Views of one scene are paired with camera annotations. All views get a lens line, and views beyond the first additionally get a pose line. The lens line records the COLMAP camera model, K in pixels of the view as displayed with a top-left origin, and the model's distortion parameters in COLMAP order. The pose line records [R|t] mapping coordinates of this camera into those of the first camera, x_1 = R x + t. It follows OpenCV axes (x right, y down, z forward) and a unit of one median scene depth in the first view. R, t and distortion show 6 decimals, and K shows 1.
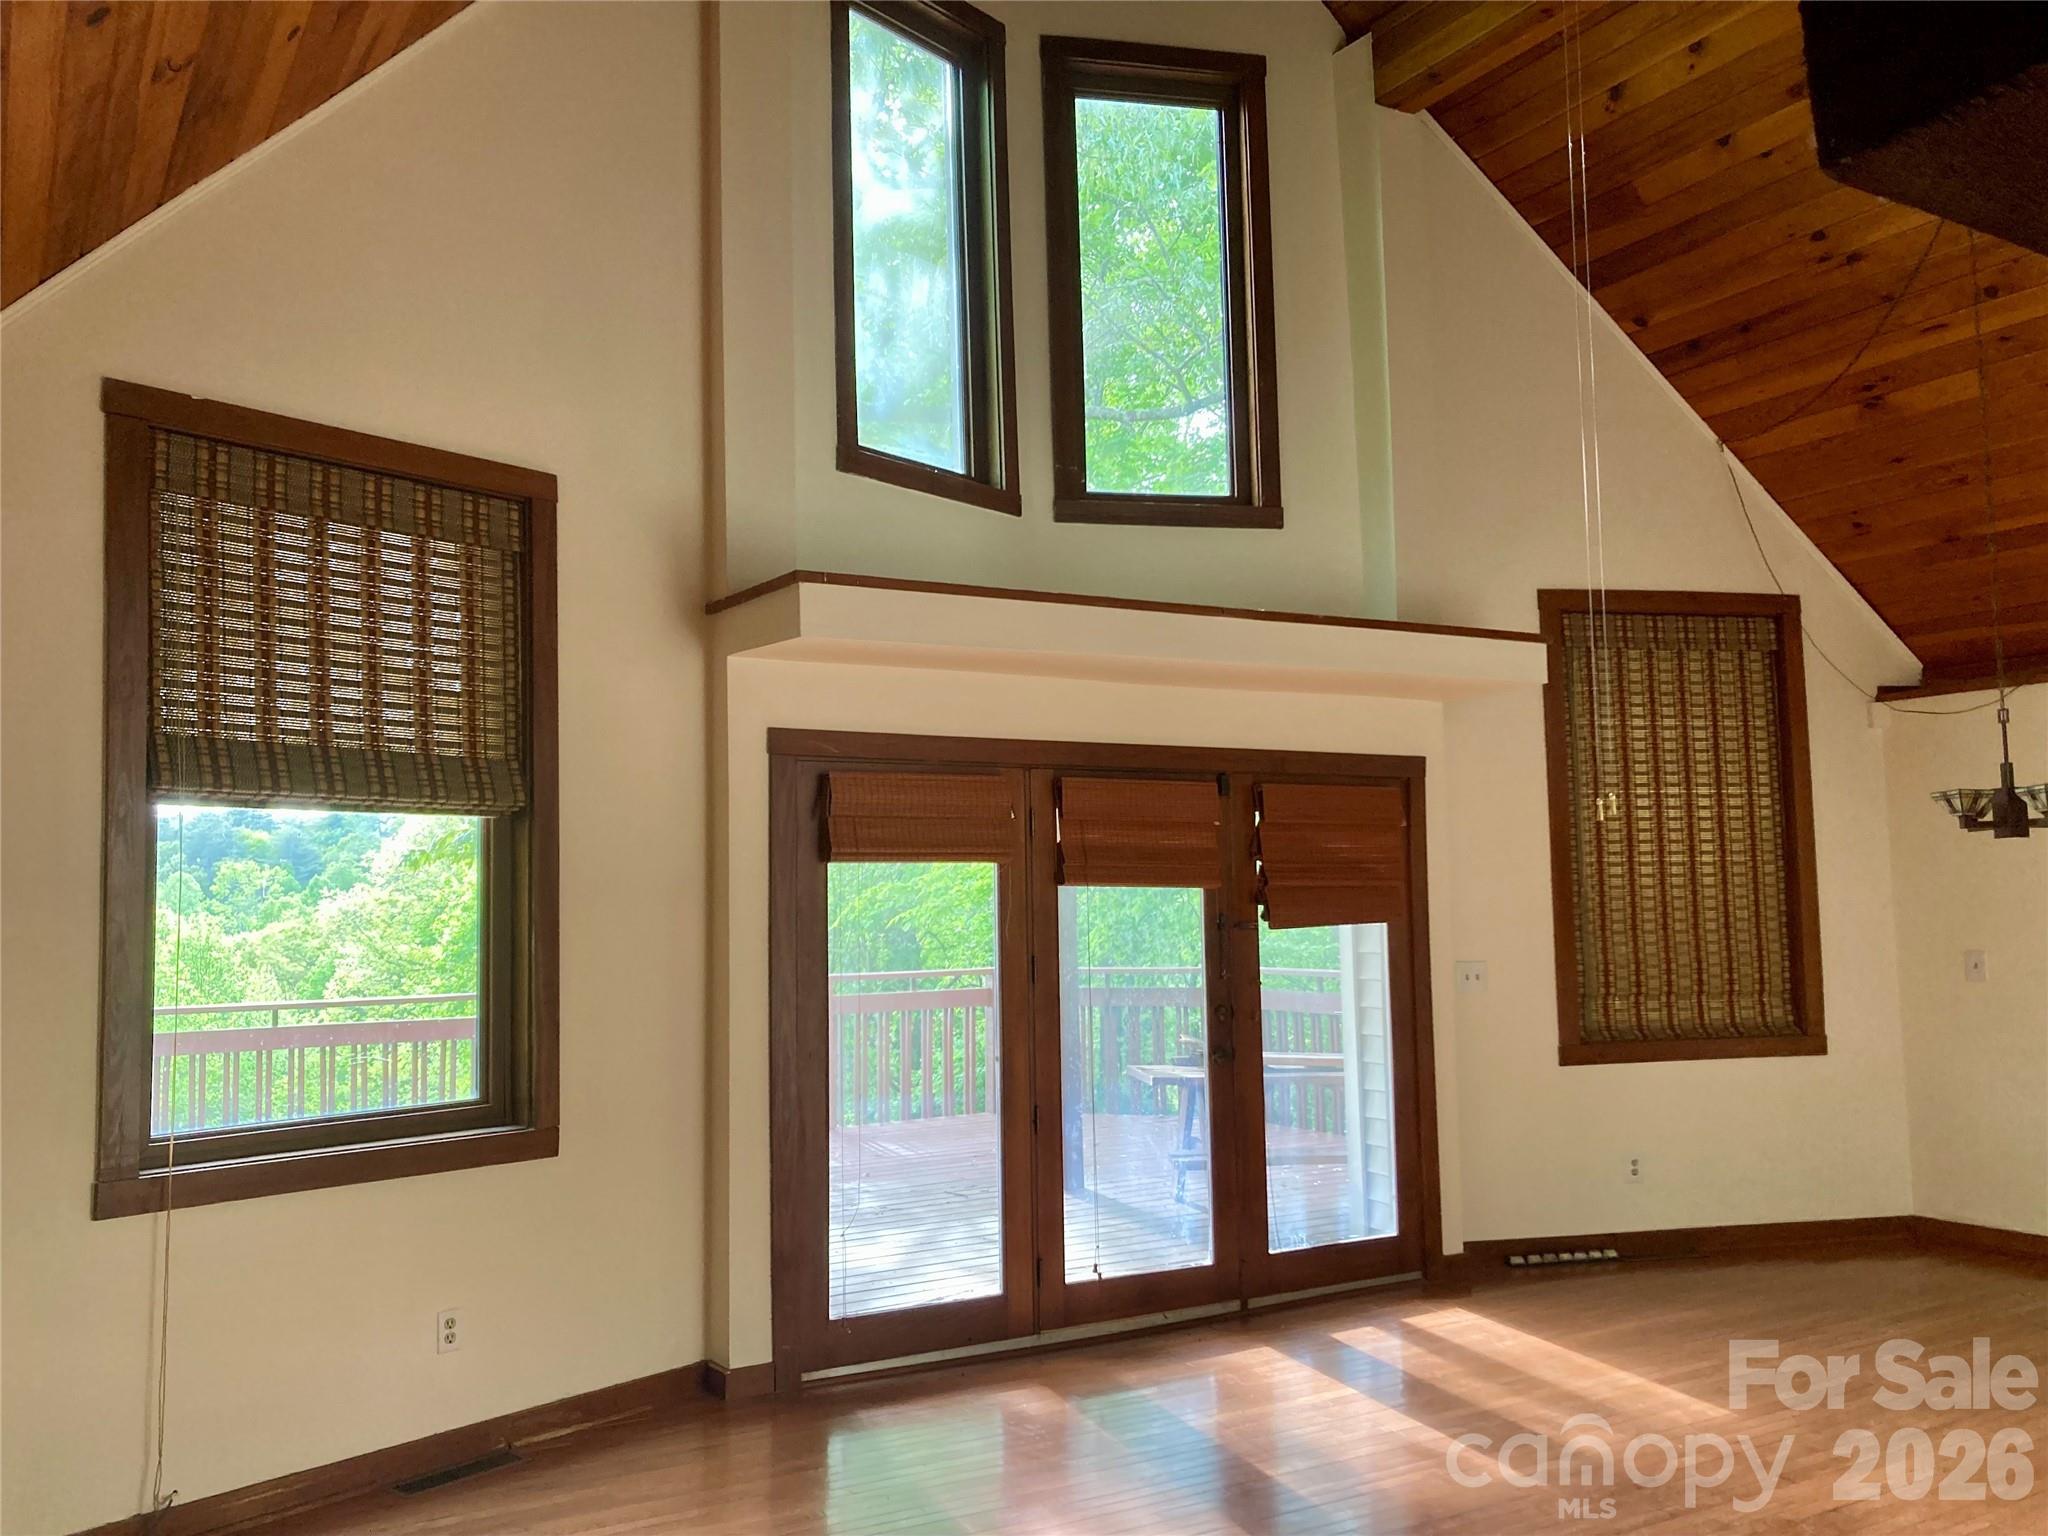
lens RADIAL K [[1717.8, 0, 1024.0], [0, 1717.8, 768.0], [0, 0, 1]] dist [0.009011, 0.006297]
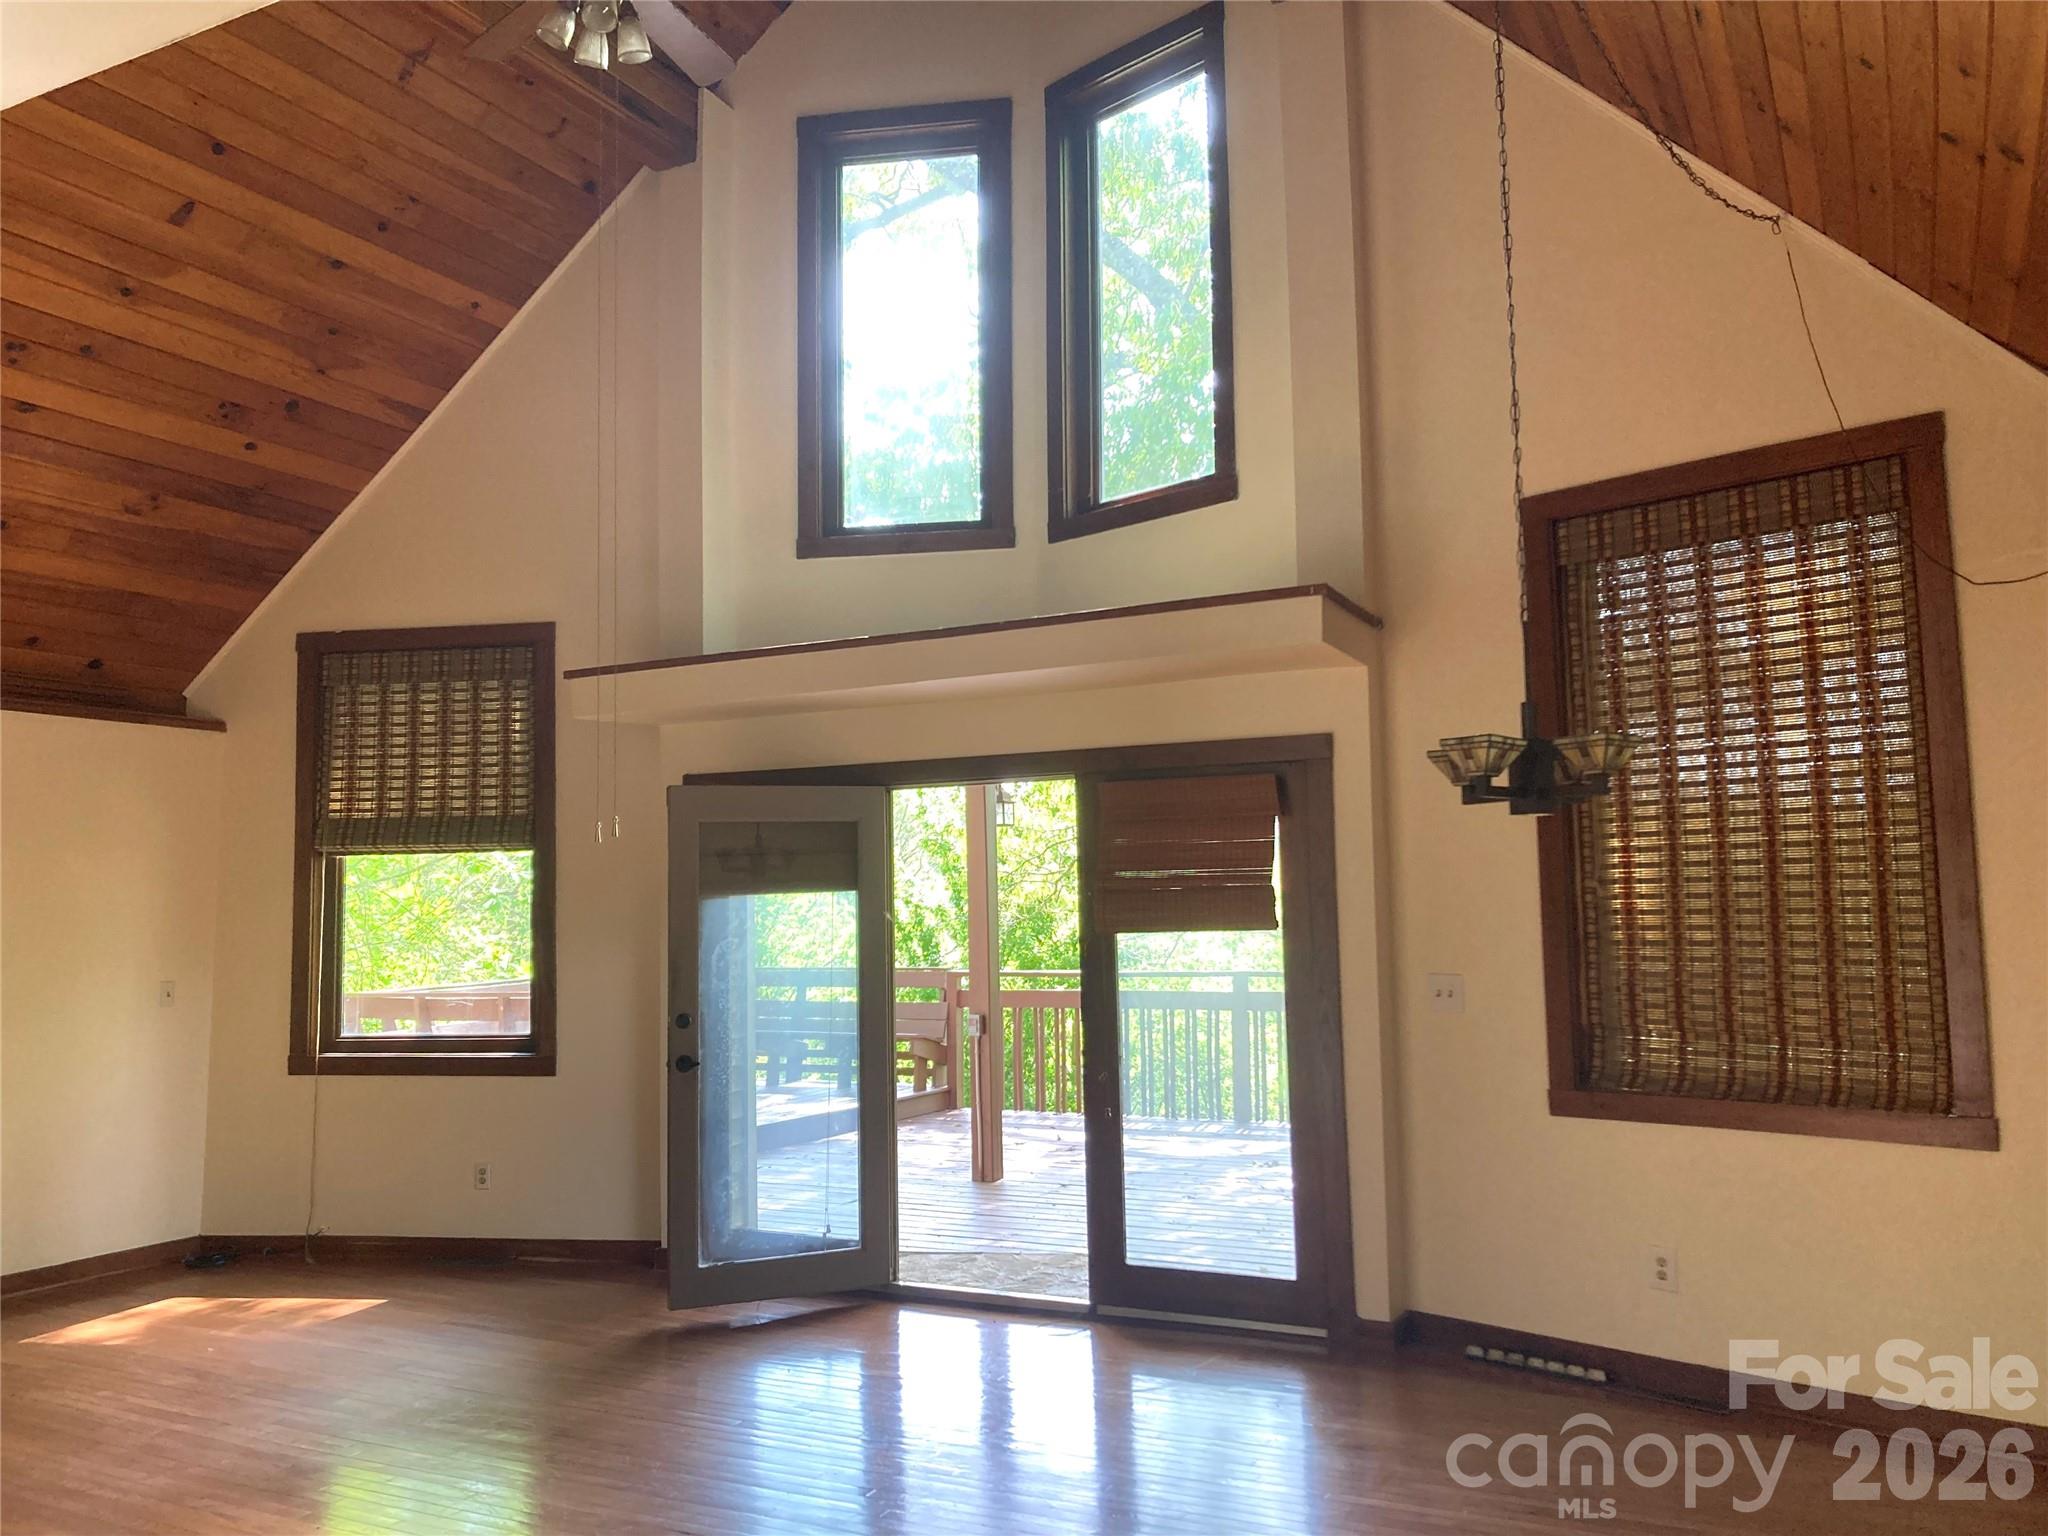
lens RADIAL K [[1662.0, 0, 1024.0], [0, 1662.0, 768.0], [0, 0, 1]] dist [0.003179, -0.003131]
pose [[0.514648, -0.066044, -0.854854, 0.867776], [0.078261, 0.996485, -0.029870, 0.023711], [0.853823, -0.051529, 0.518007, 0.441893]]
